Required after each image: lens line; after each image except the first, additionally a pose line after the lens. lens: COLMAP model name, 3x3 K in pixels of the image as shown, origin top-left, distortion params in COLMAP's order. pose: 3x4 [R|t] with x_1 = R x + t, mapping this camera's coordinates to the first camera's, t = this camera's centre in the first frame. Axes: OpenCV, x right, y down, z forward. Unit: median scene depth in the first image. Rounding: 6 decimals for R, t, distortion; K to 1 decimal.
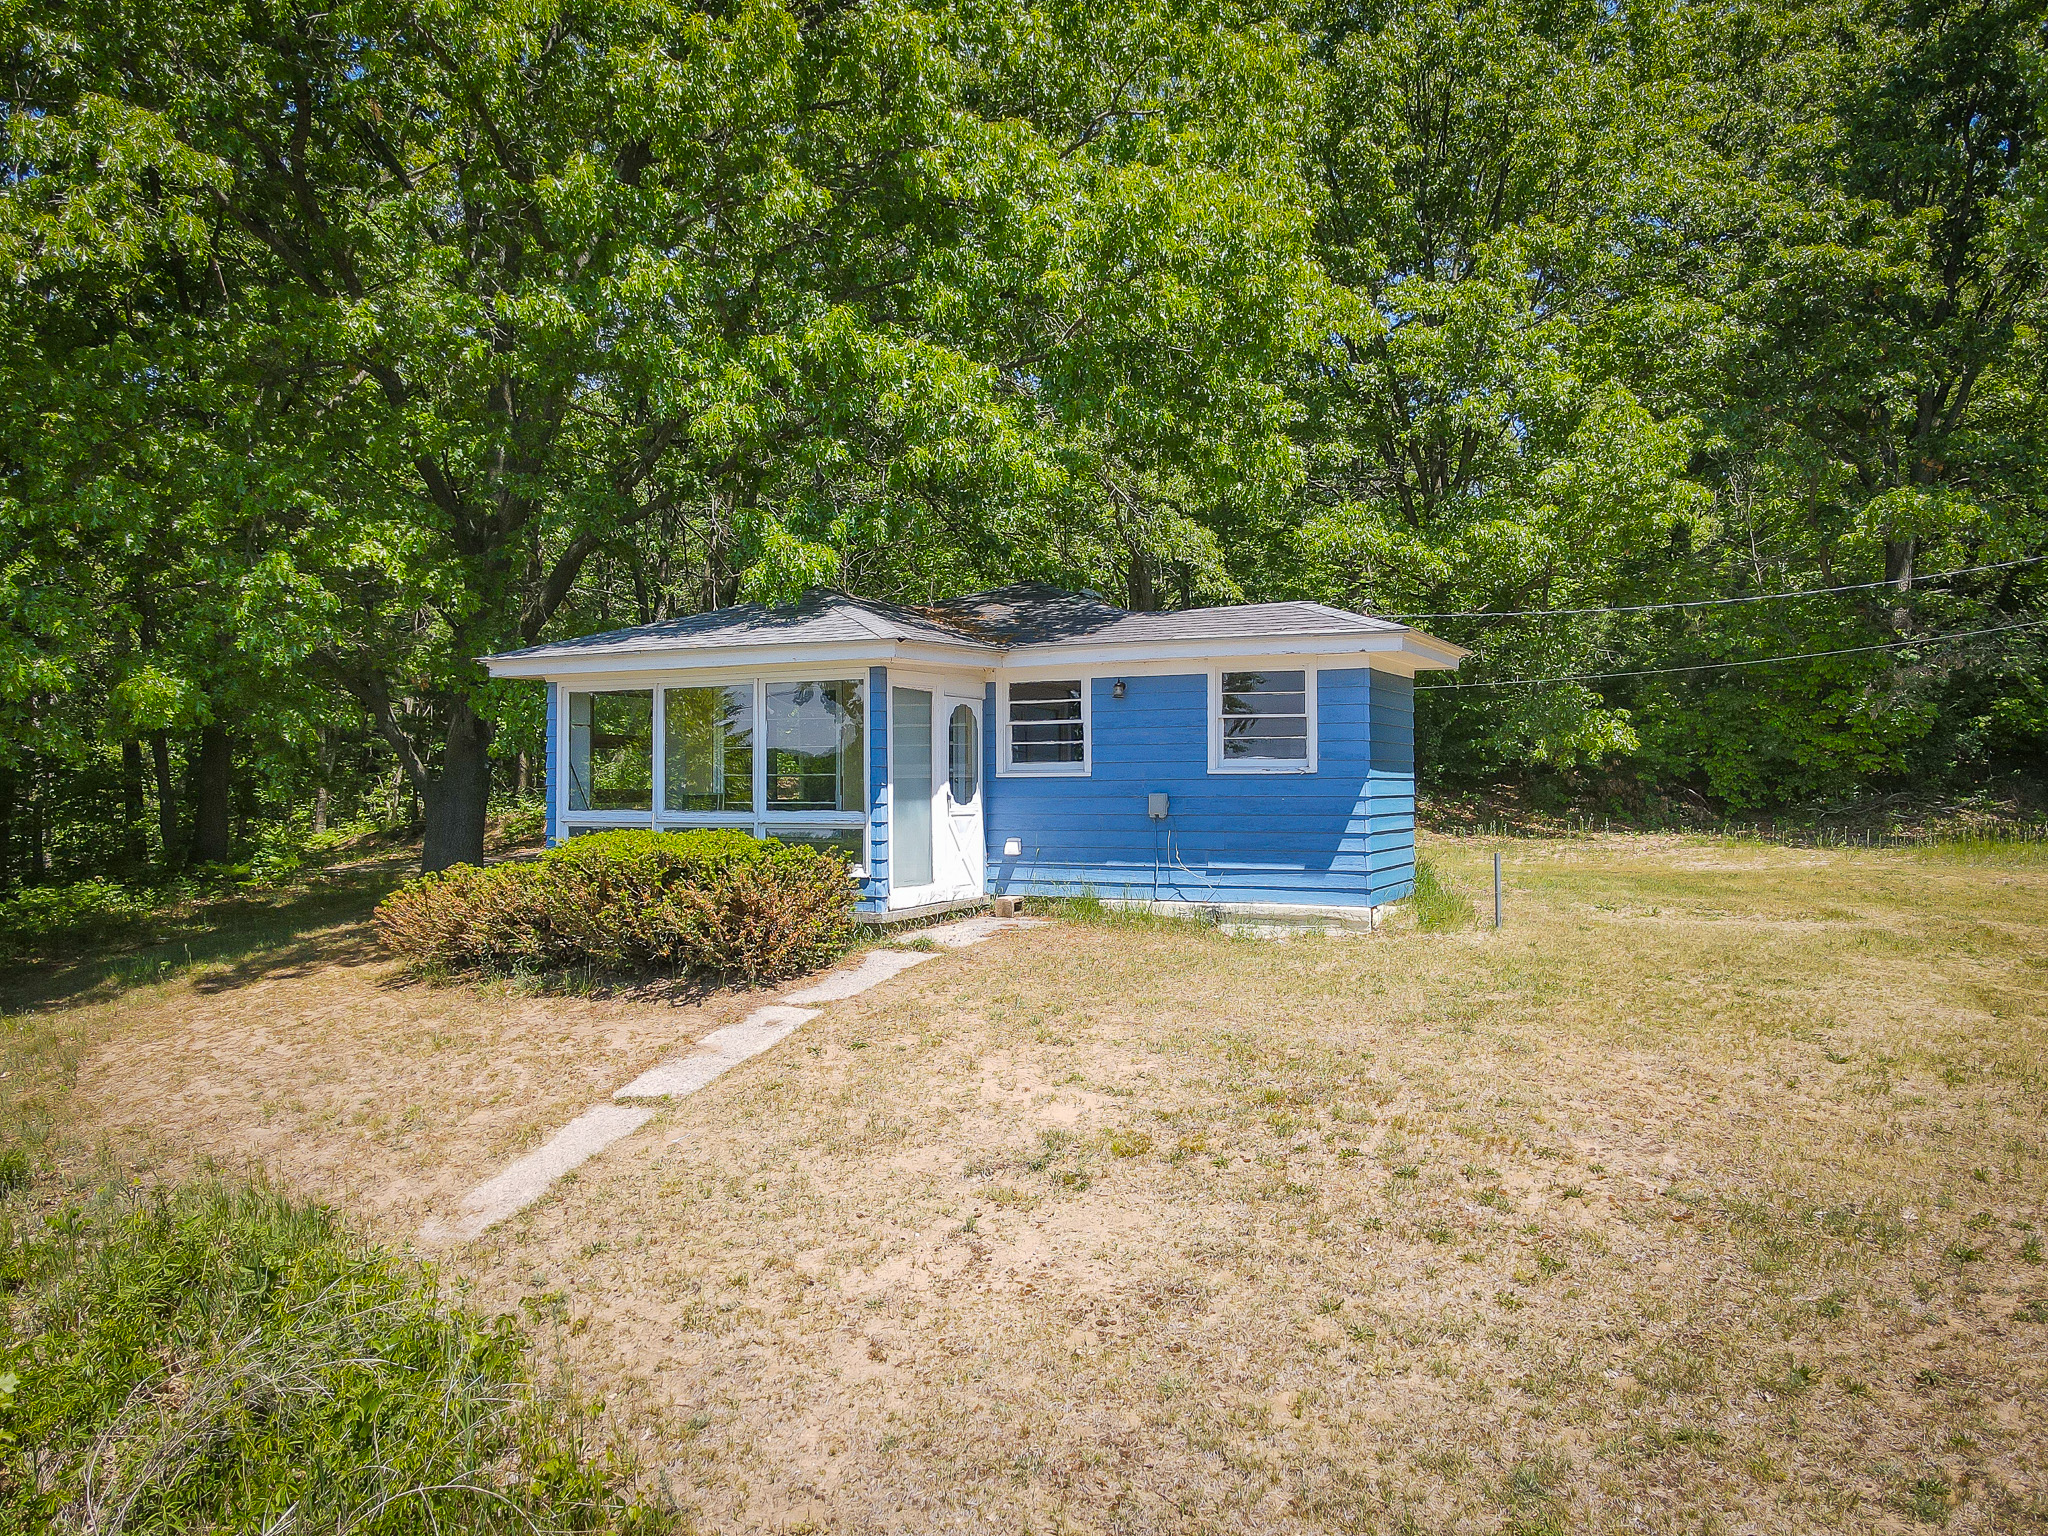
lens RADIAL K [[1498.2, 0, 1014.8], [0, 1498.2, 777.2], [0, 0, 1]] dist [0.018795, 0.004462]
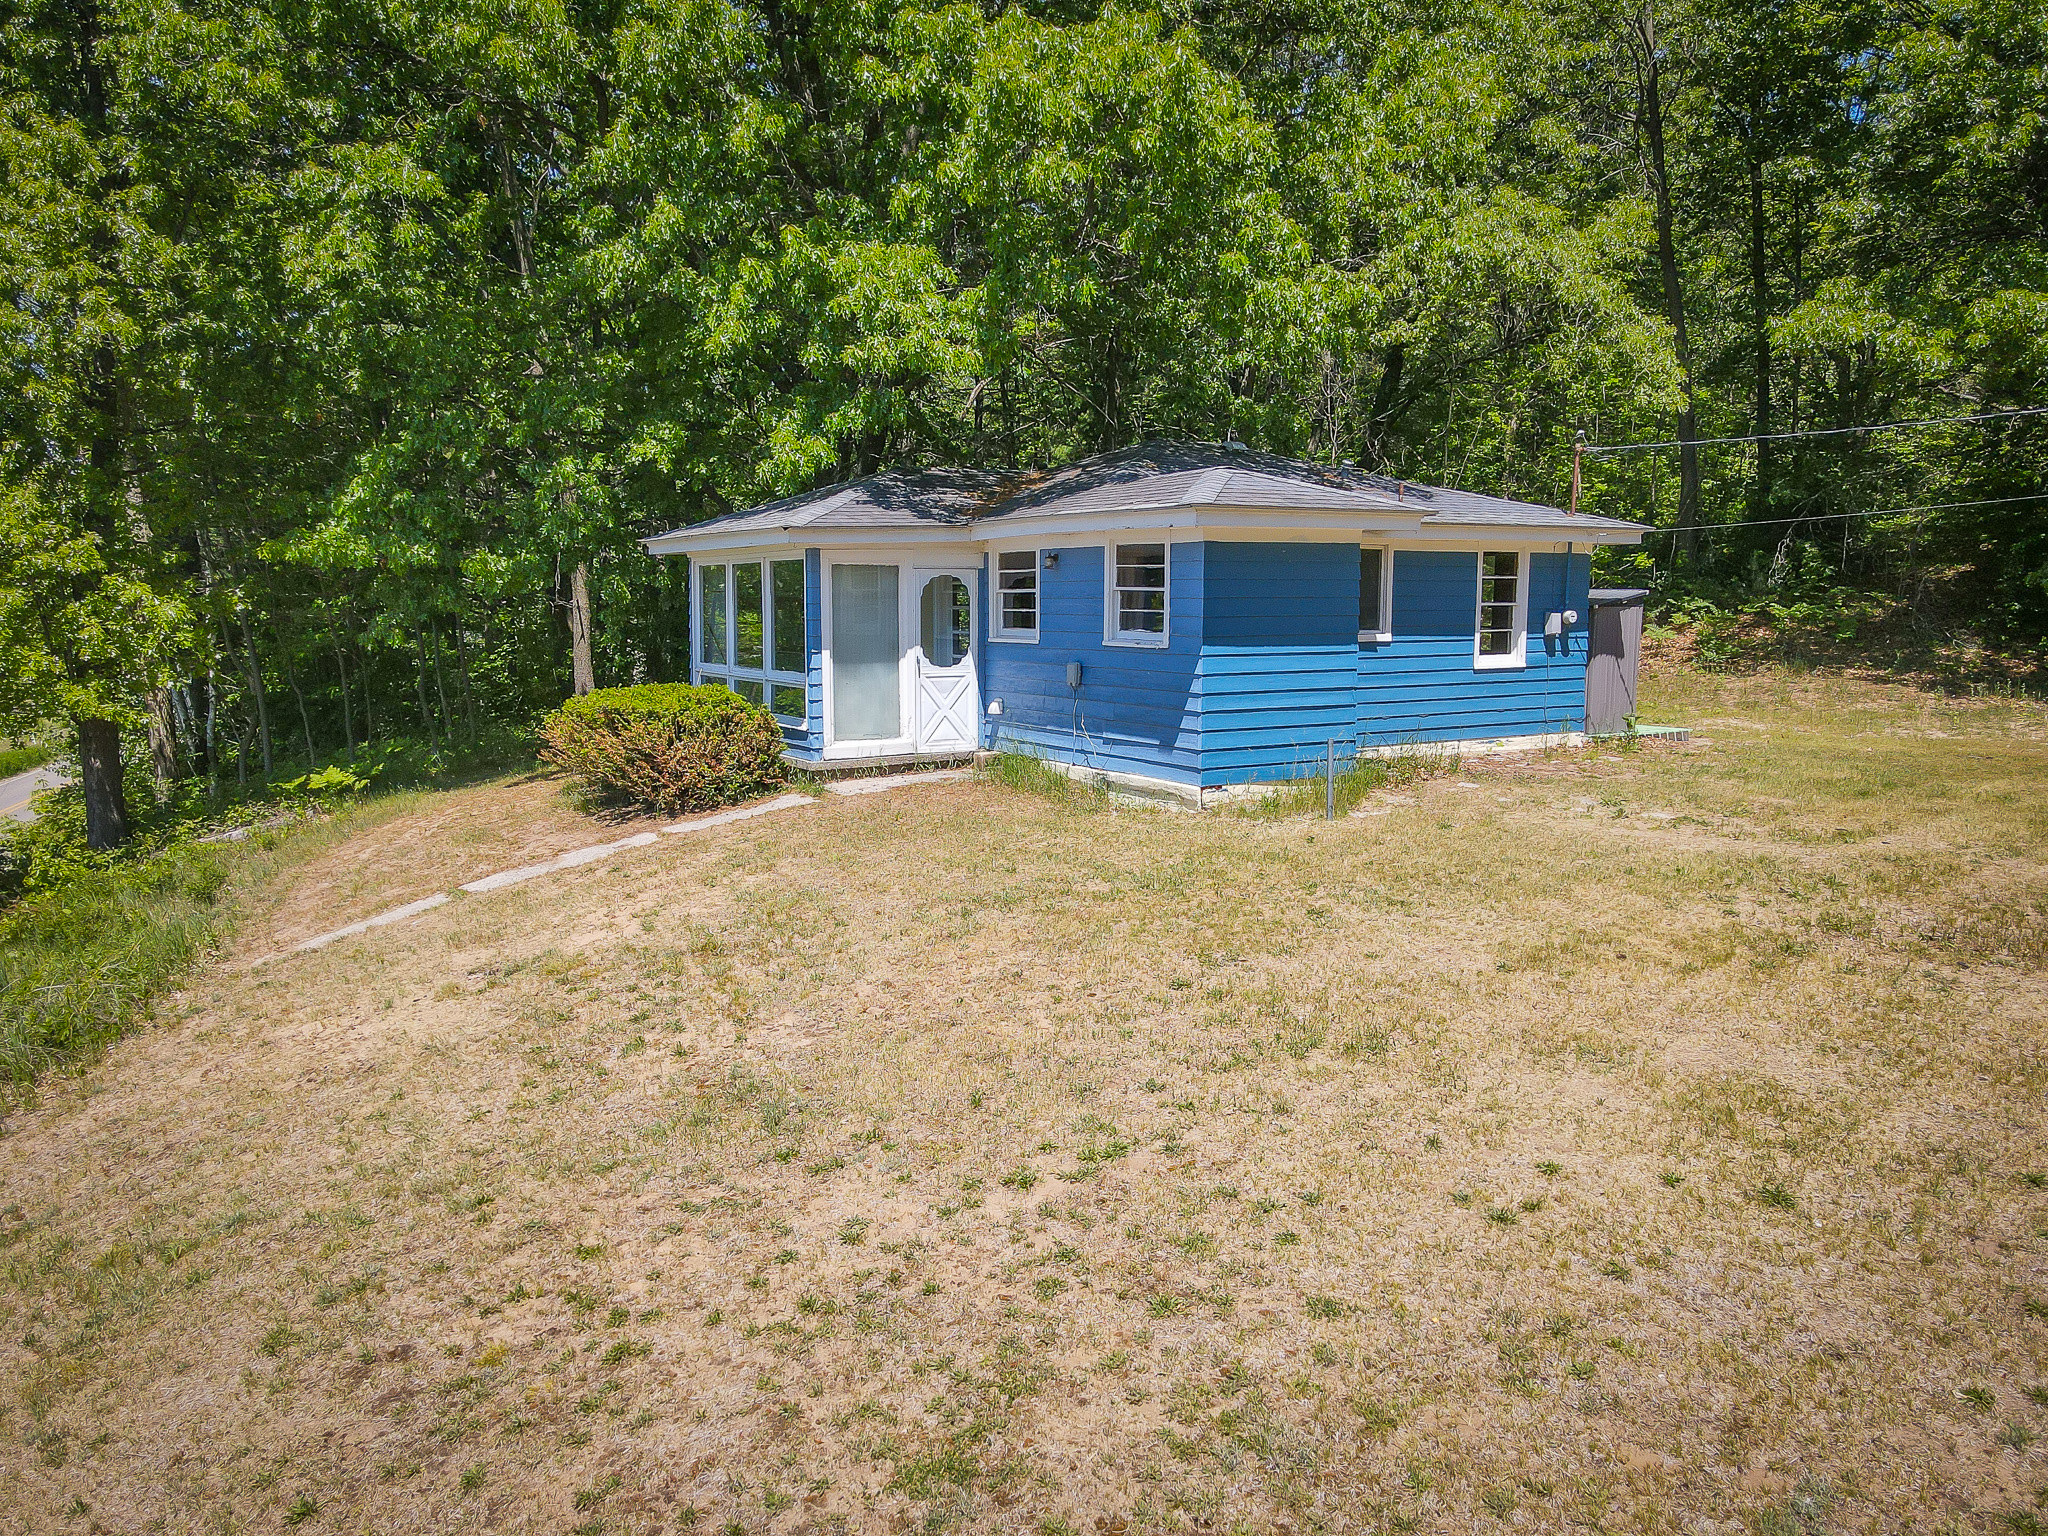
lens RADIAL K [[1498.2, 0, 1014.8], [0, 1498.2, 777.2], [0, 0, 1]] dist [0.018795, 0.004462]
pose [[0.838977, 0.067453, -0.539971, 0.638763], [0.002402, 0.991819, 0.127629, -0.044045], [0.544162, -0.108374, 0.831951, 0.105716]]
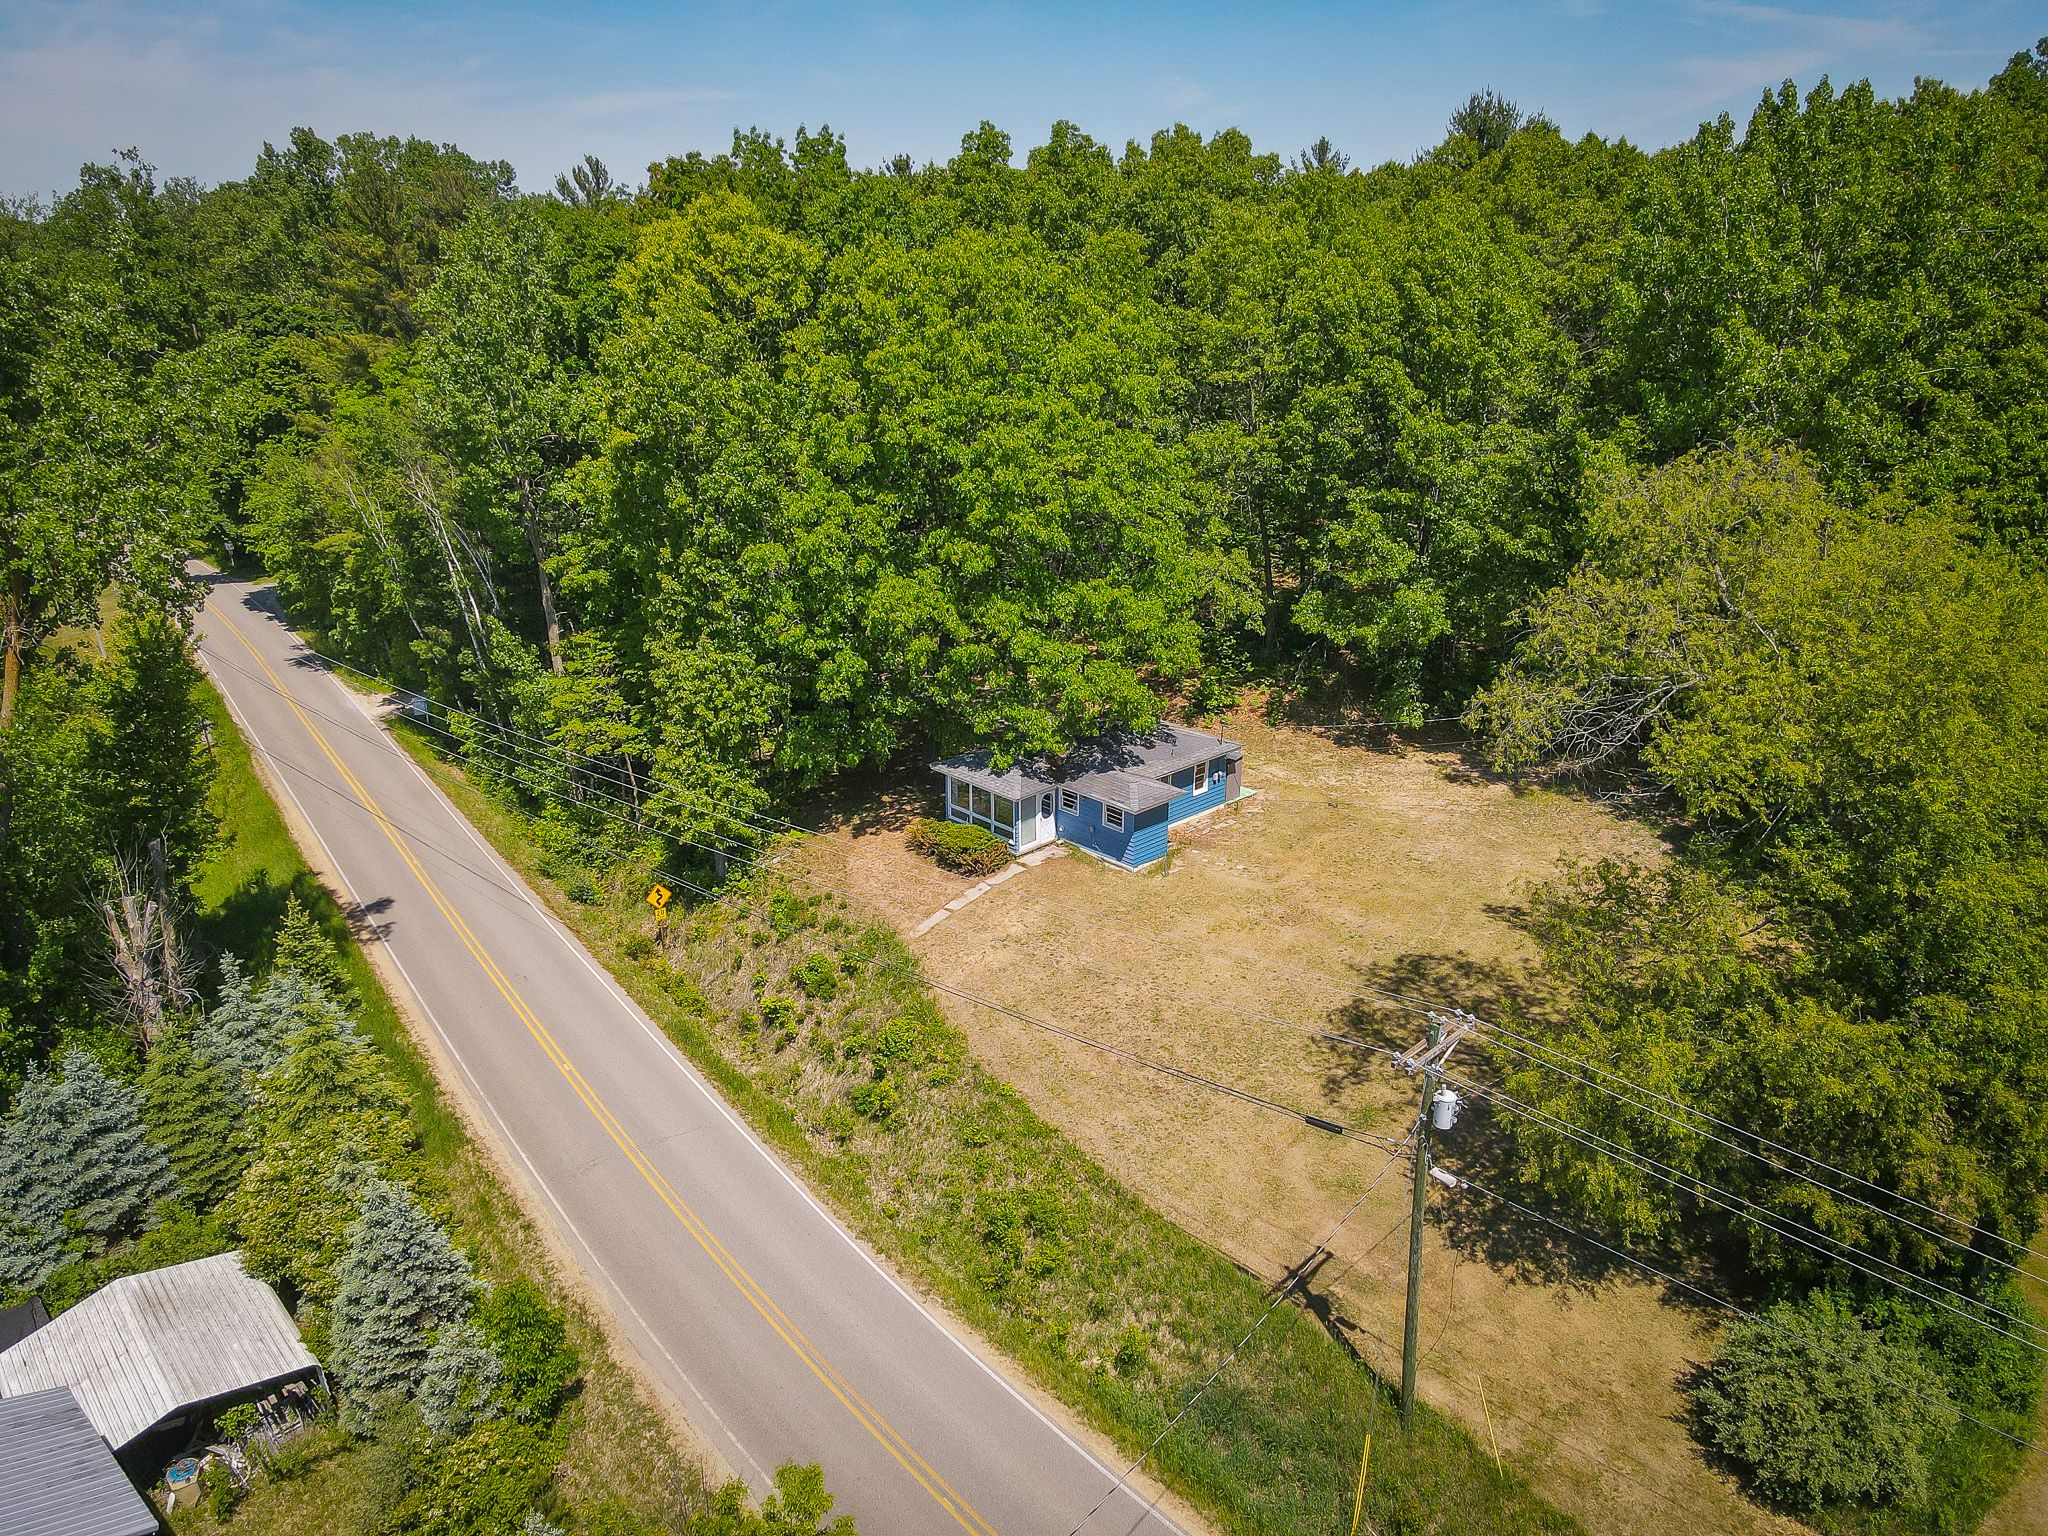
lens RADIAL K [[1498.2, 0, 1014.8], [0, 1498.2, 777.2], [0, 0, 1]] dist [0.018795, 0.004462]
pose [[0.937967, 0.116608, -0.326529, 1.157937], [0.007930, 0.934289, 0.356428, -1.484278], [0.346635, -0.336907, 0.875407, -2.389044]]
